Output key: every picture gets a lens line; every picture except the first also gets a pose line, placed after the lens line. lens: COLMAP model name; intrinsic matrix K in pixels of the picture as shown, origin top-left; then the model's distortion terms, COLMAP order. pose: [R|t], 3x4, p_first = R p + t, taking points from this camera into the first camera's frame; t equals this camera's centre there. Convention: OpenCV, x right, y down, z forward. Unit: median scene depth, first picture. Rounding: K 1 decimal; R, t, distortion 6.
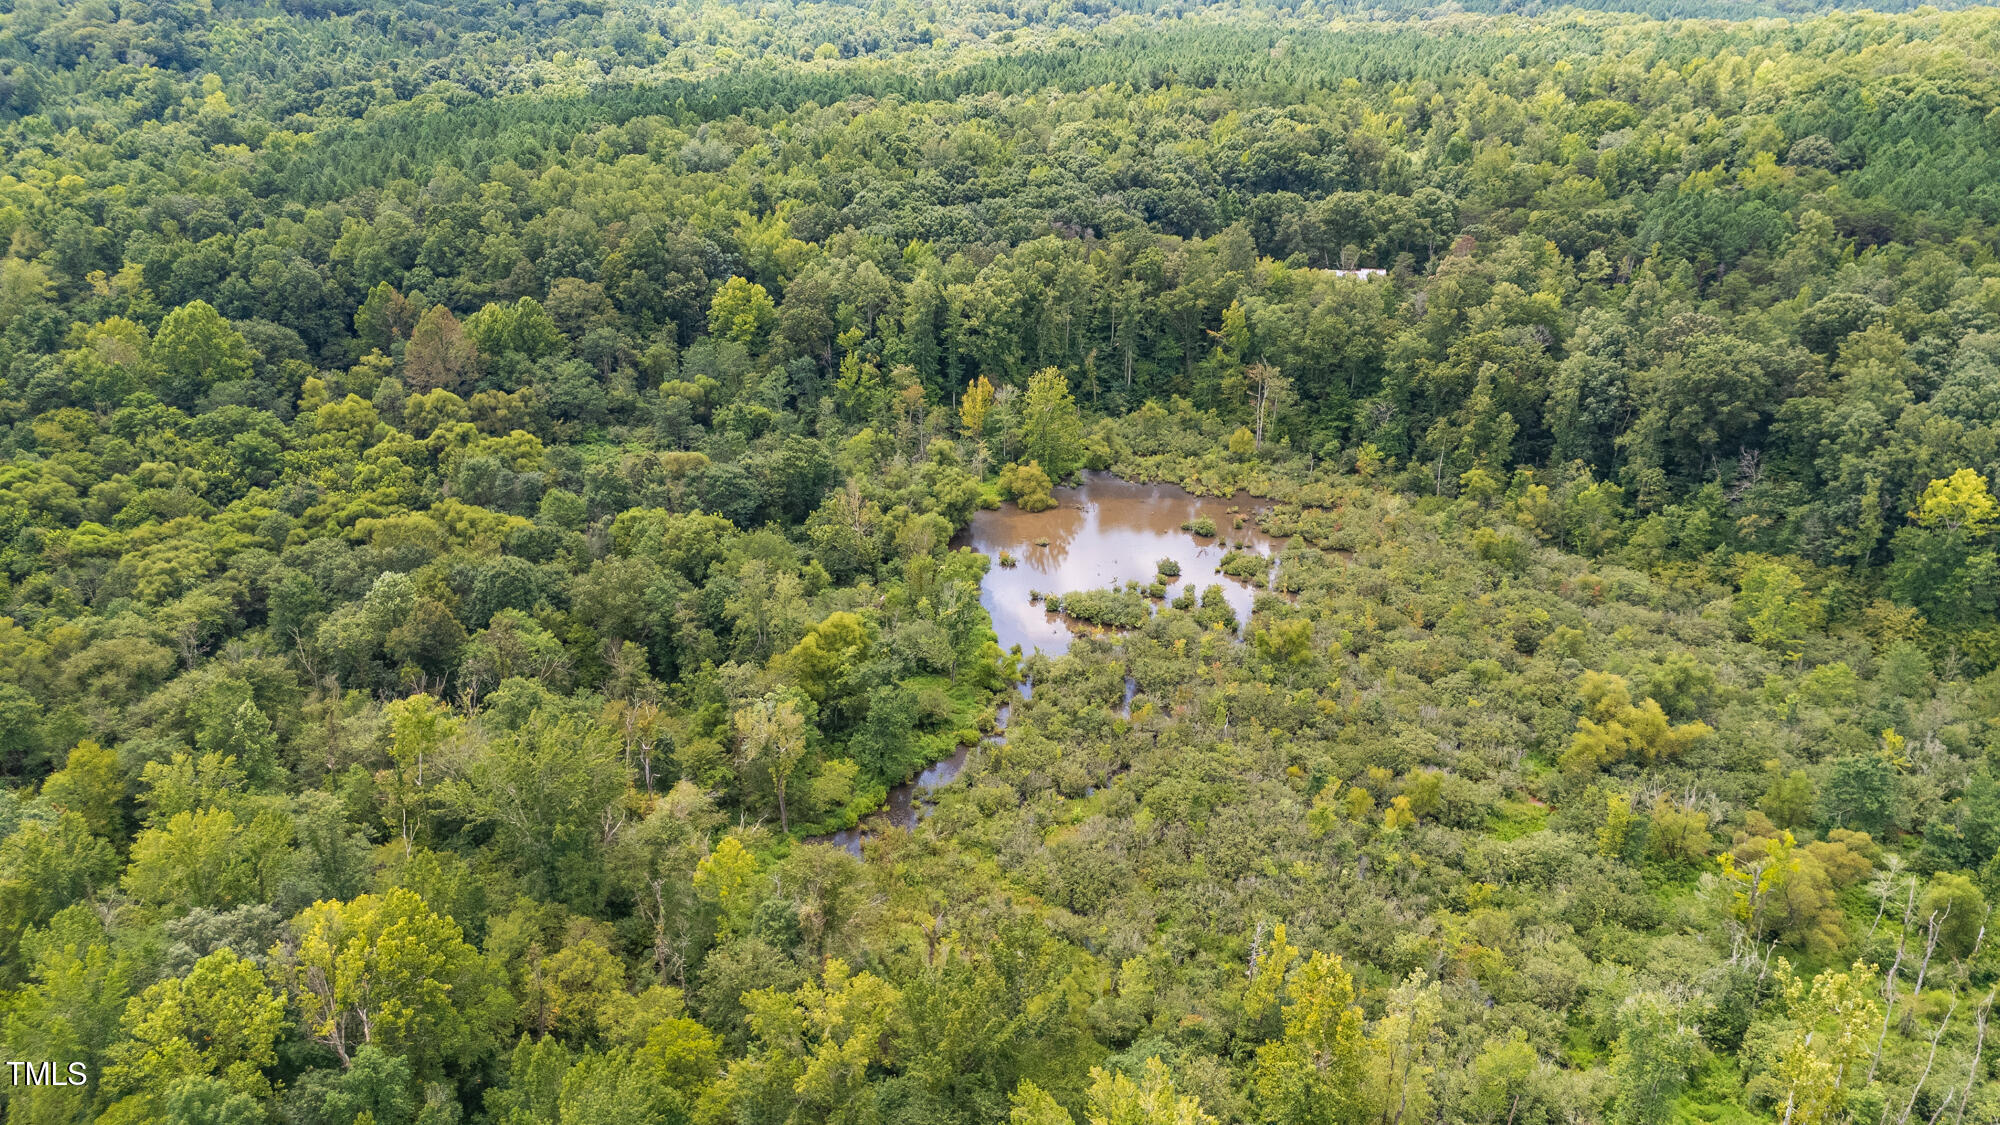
lens RADIAL K [[1483.6, 0, 995.0], [0, 1483.6, 567.7], [0, 0, 1]] dist [0.080852, -0.082992]
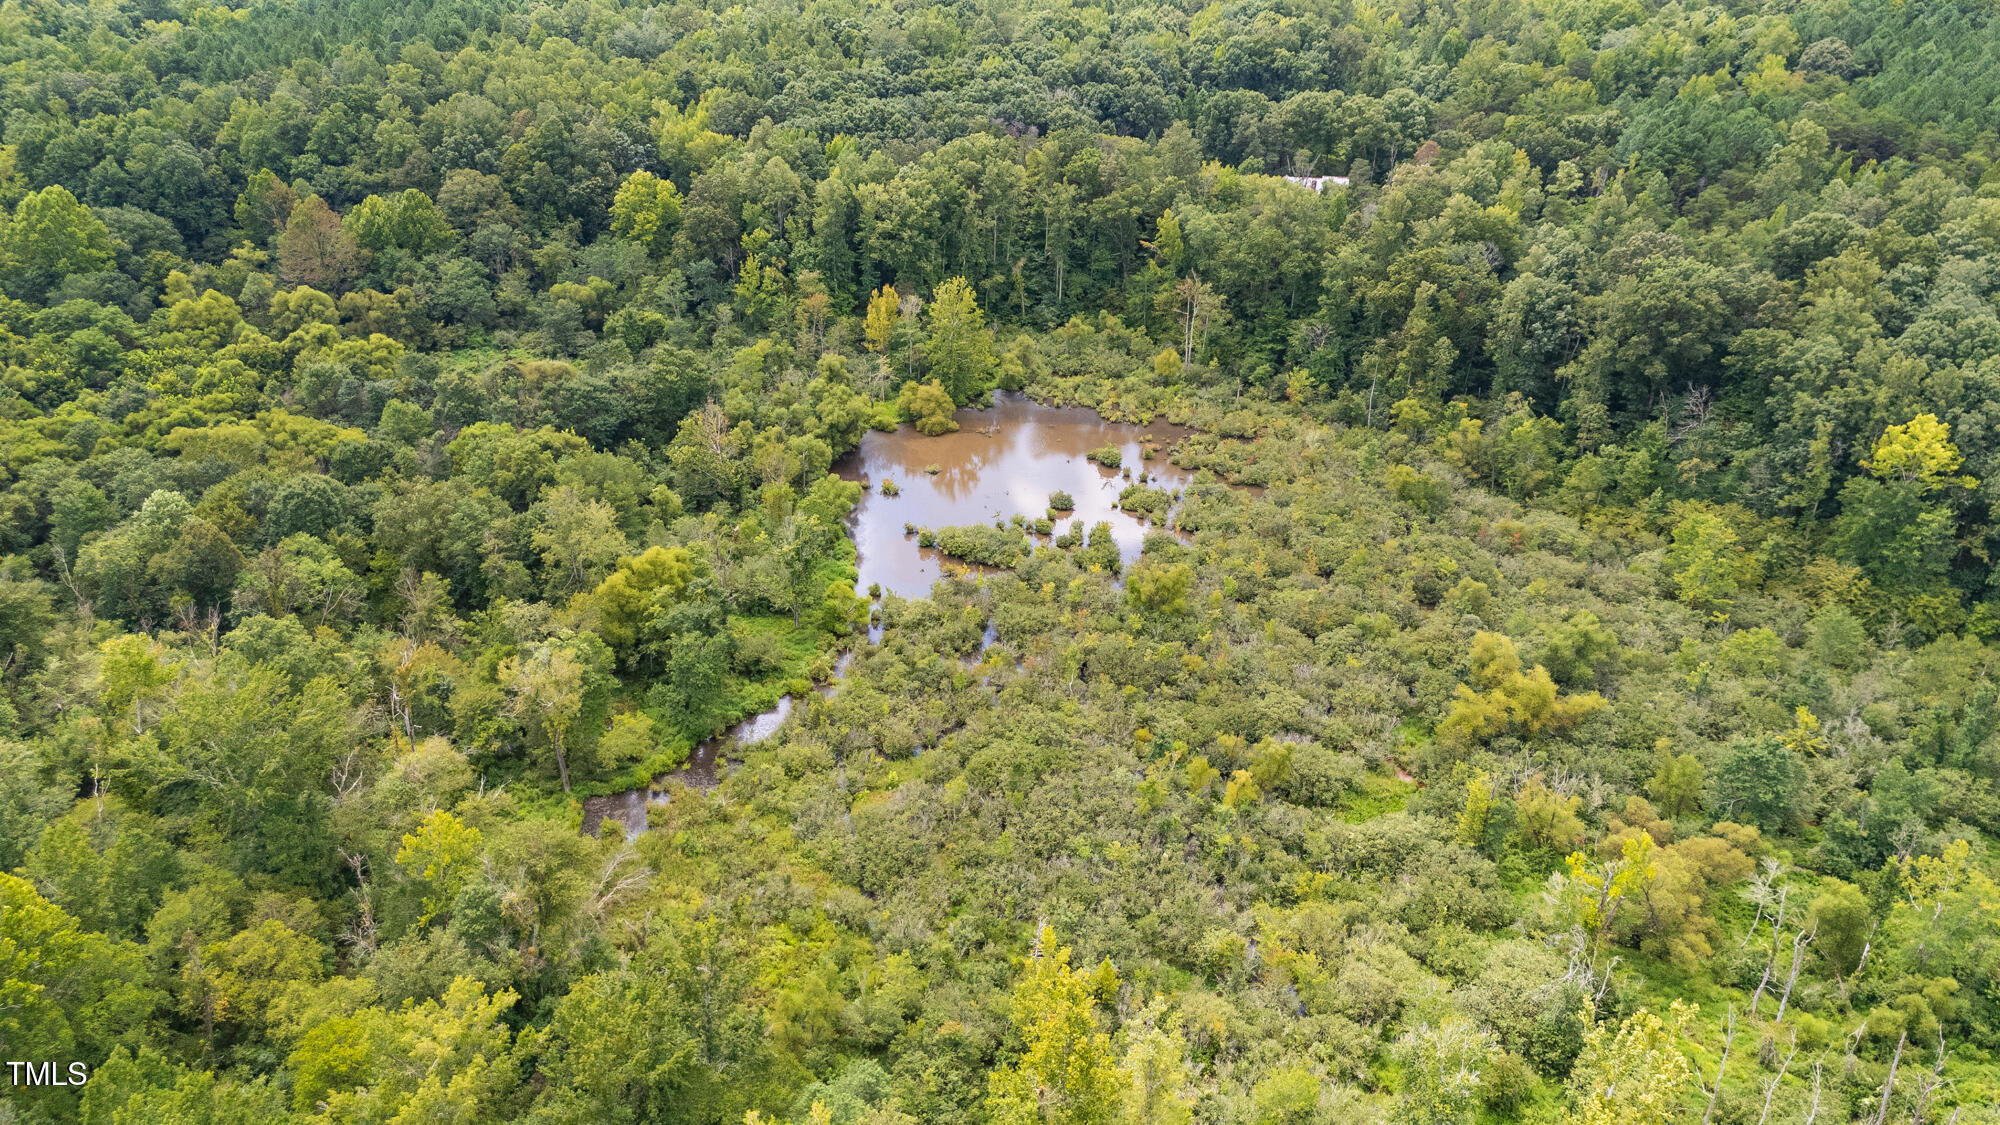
lens RADIAL K [[1483.6, 0, 995.0], [0, 1483.6, 567.7], [0, 0, 1]] dist [0.080852, -0.082992]
pose [[0.999406, 0.025107, -0.023594, 0.095726], [-0.023577, 0.997733, 0.063035, -0.015244], [0.025123, -0.062441, 0.997732, 0.072279]]
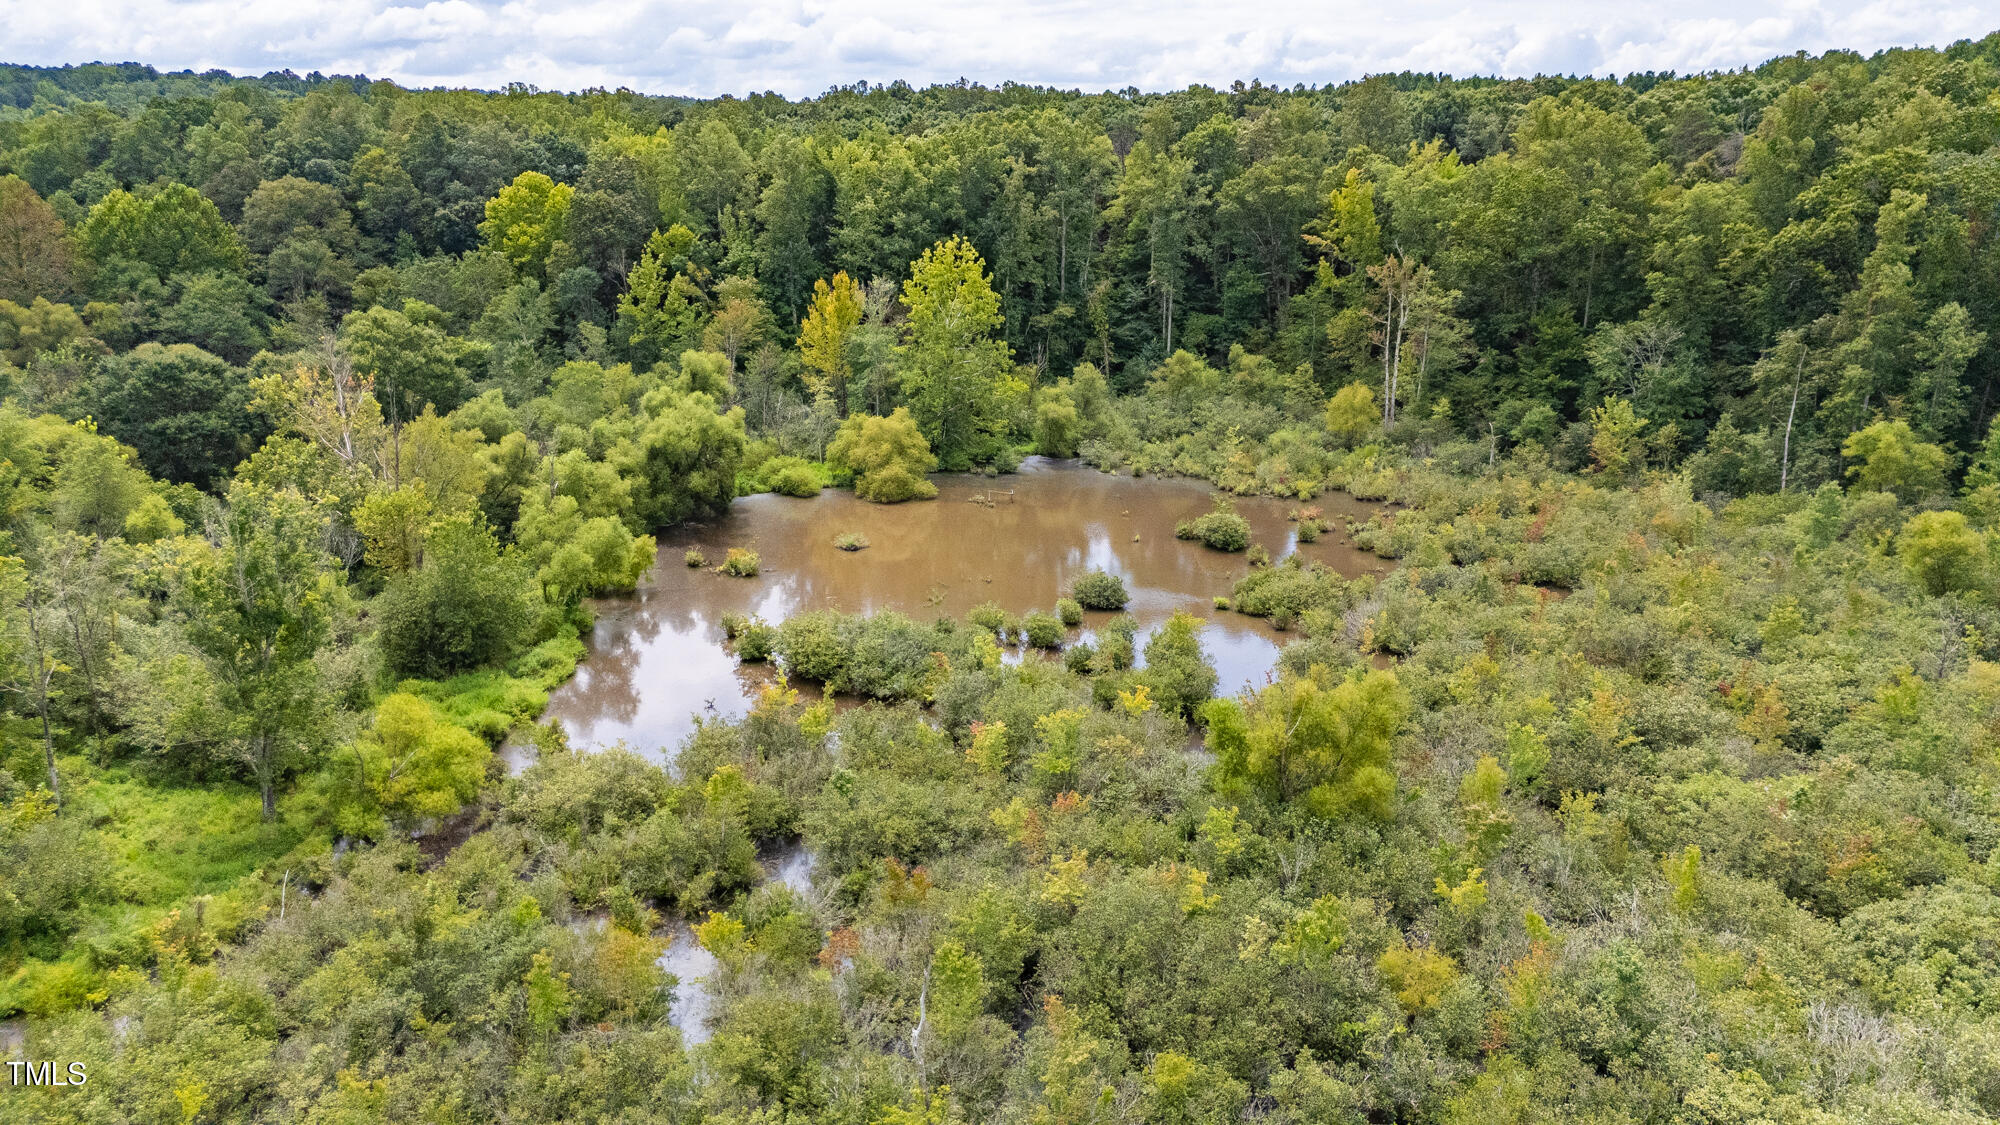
lens RADIAL K [[1483.6, 0, 995.0], [0, 1483.6, 567.7], [0, 0, 1]] dist [0.080852, -0.082992]
pose [[0.986673, 0.037830, -0.158258, 0.148837], [-0.059766, 0.988872, -0.136235, 0.049832], [0.151344, 0.143877, 0.977954, 0.573424]]
